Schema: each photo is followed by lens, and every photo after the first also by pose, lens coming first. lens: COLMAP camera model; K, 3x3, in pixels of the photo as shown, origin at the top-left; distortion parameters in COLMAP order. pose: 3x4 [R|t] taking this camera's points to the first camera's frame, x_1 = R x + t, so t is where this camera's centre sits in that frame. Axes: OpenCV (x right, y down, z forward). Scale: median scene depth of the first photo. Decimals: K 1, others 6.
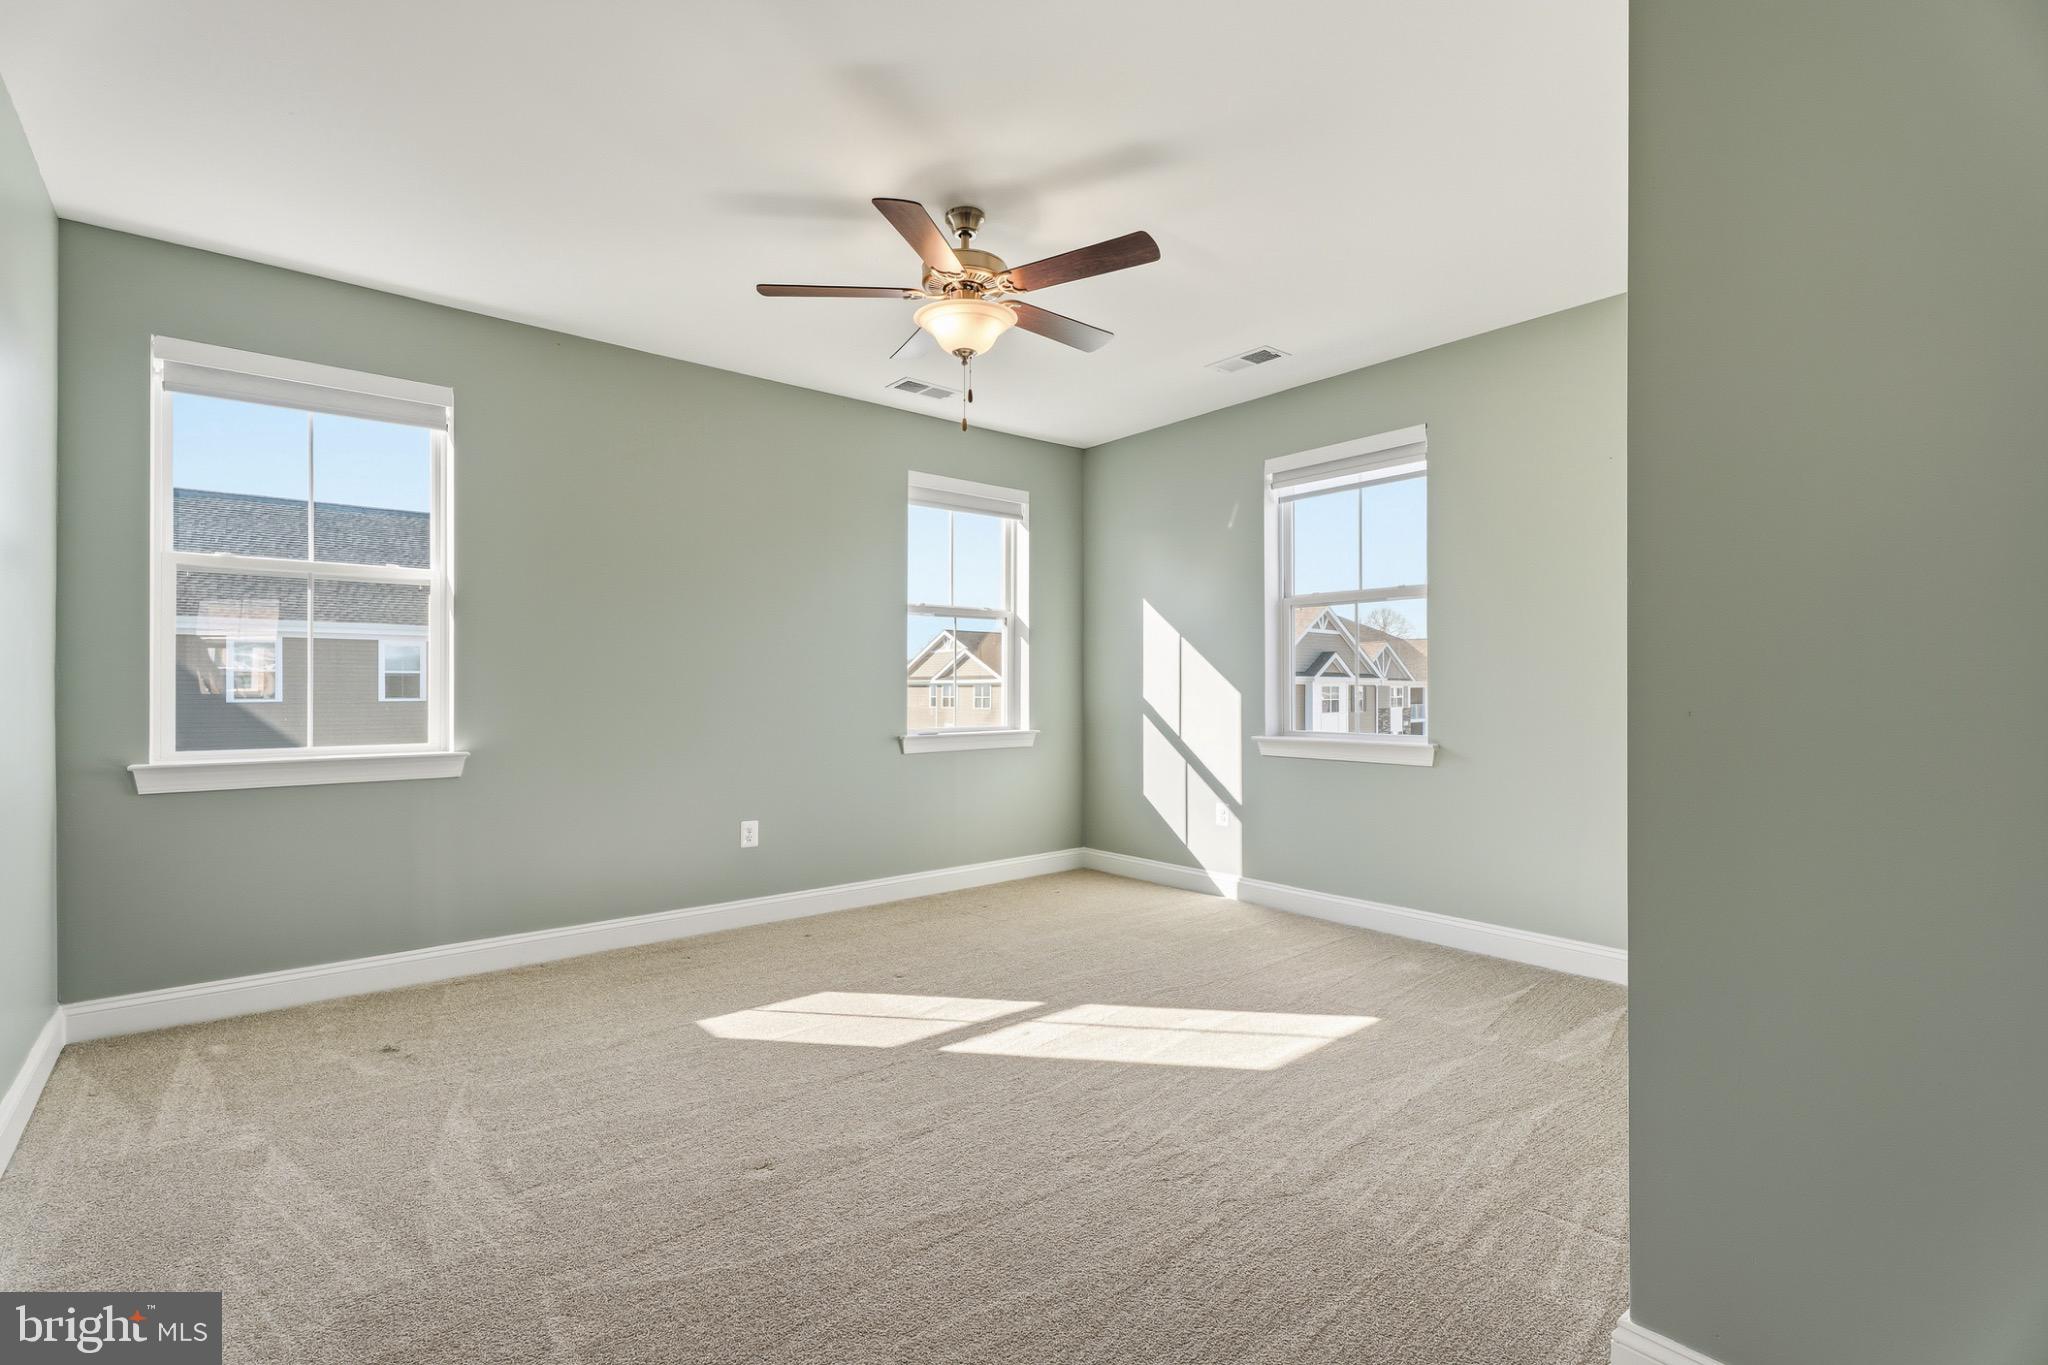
lens RADIAL K [[982.2, 0, 1024.0], [0, 982.2, 682.5], [0, 0, 1]] dist [-0.001818, -0.000293]
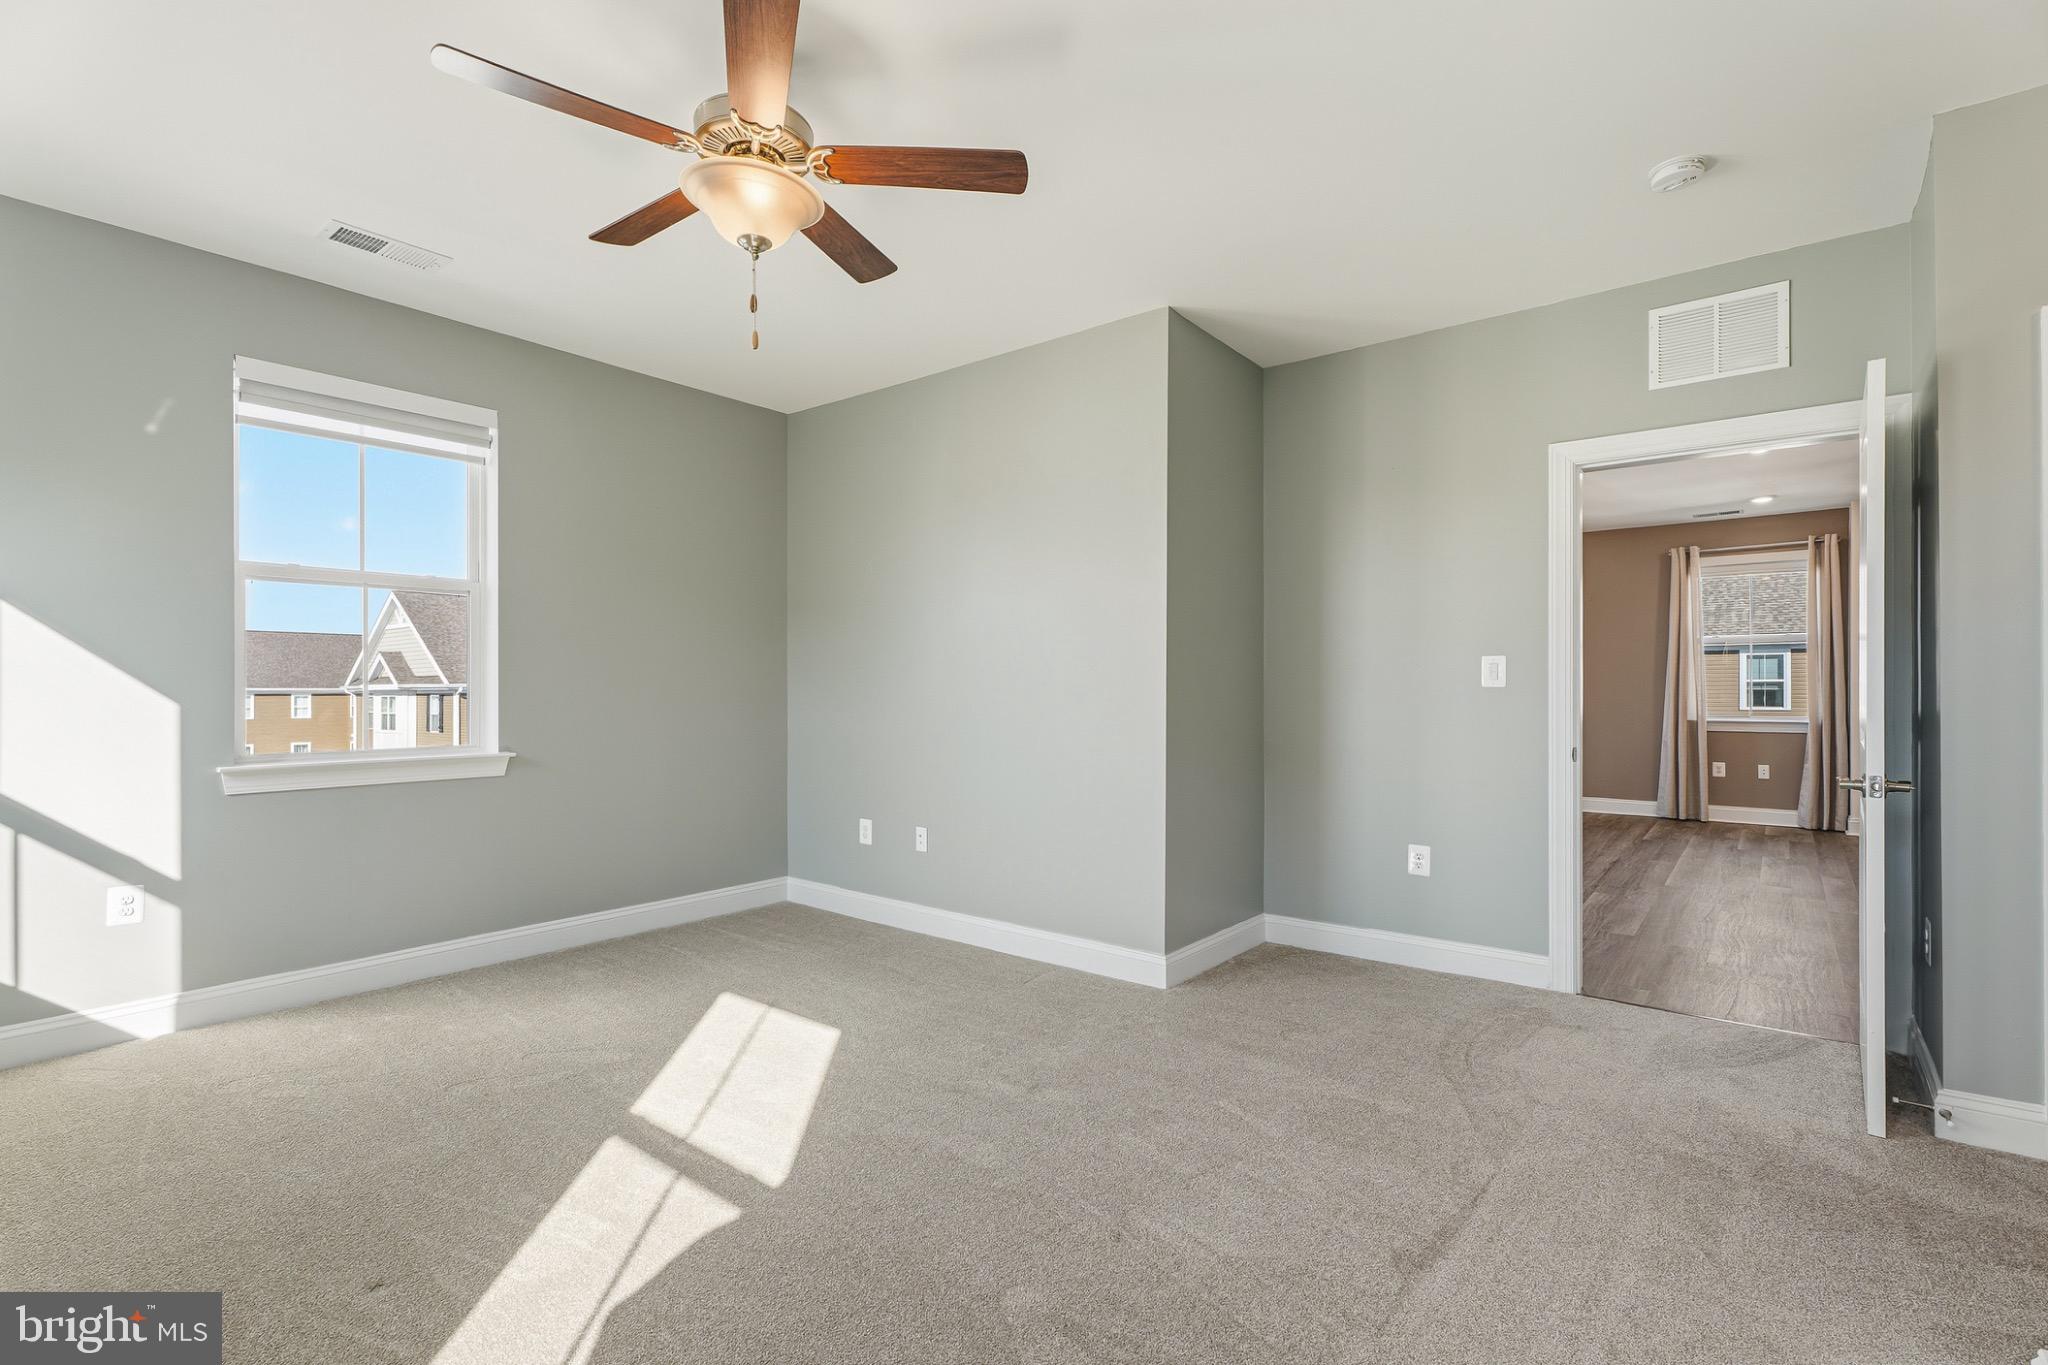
lens RADIAL K [[937.5, 0, 1014.9], [0, 937.5, 702.0], [0, 0, 1]] dist [0.016267, -0.007626]
pose [[-0.205644, 0.000299, 0.978627, -0.496344], [0.008581, 0.999962, 0.001498, 0.014425], [-0.978589, 0.008706, -0.205638, 0.612243]]
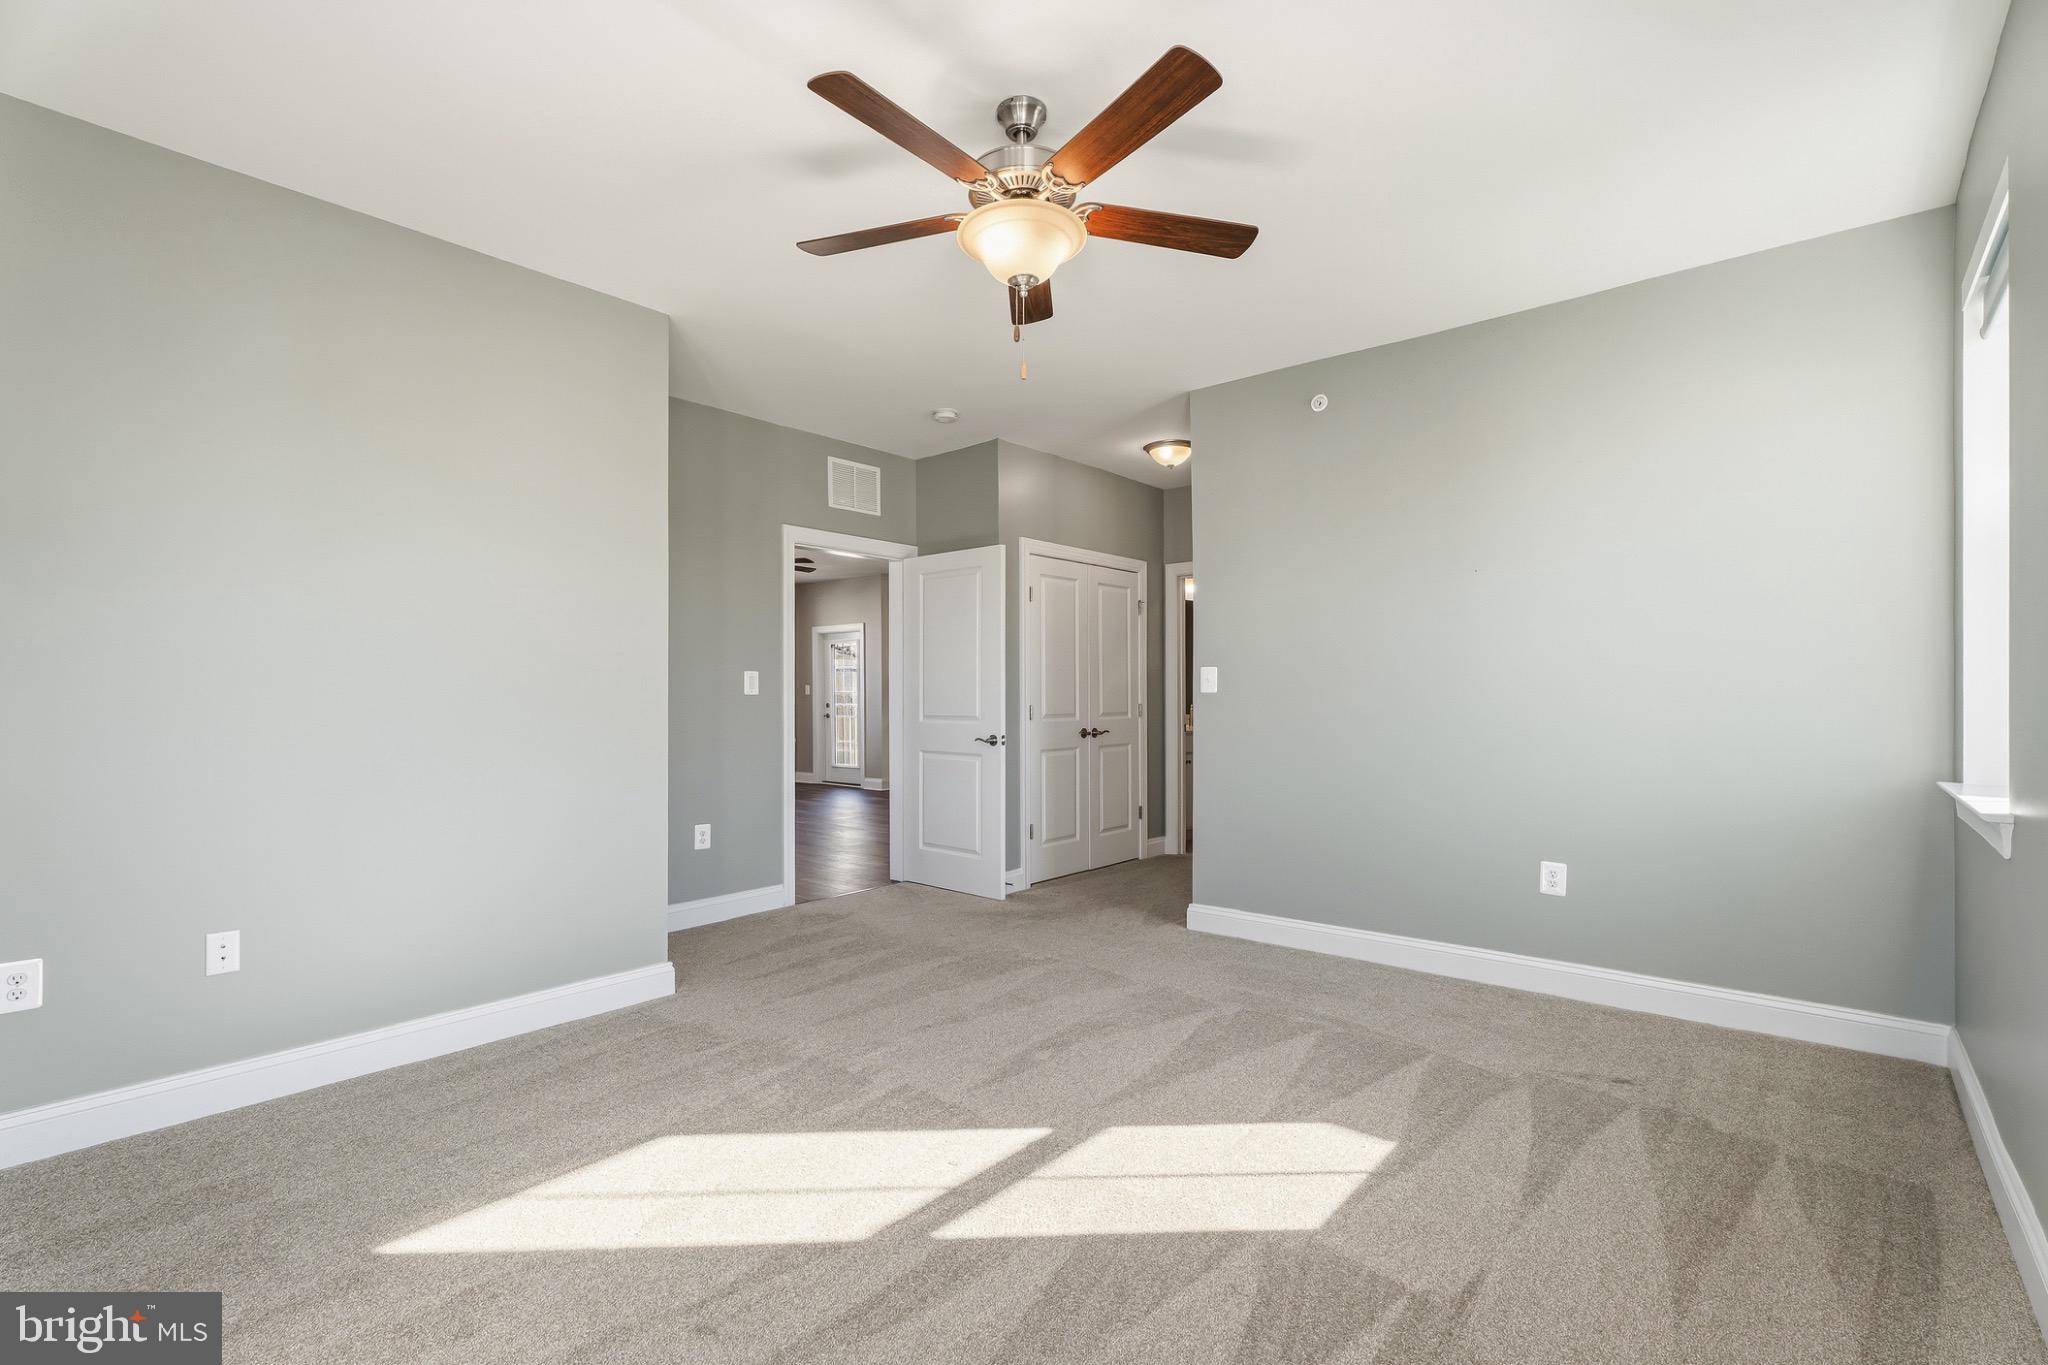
lens RADIAL K [[982.2, 0, 1024.0], [0, 982.2, 682.5], [0, 0, 1]] dist [-0.001818, -0.000293]
pose [[-0.979032, 0.000035, -0.203707, 0.064905], [0.000329, 0.999999, -0.001409, -0.003504], [0.203706, -0.001447, -0.979031, 1.141056]]
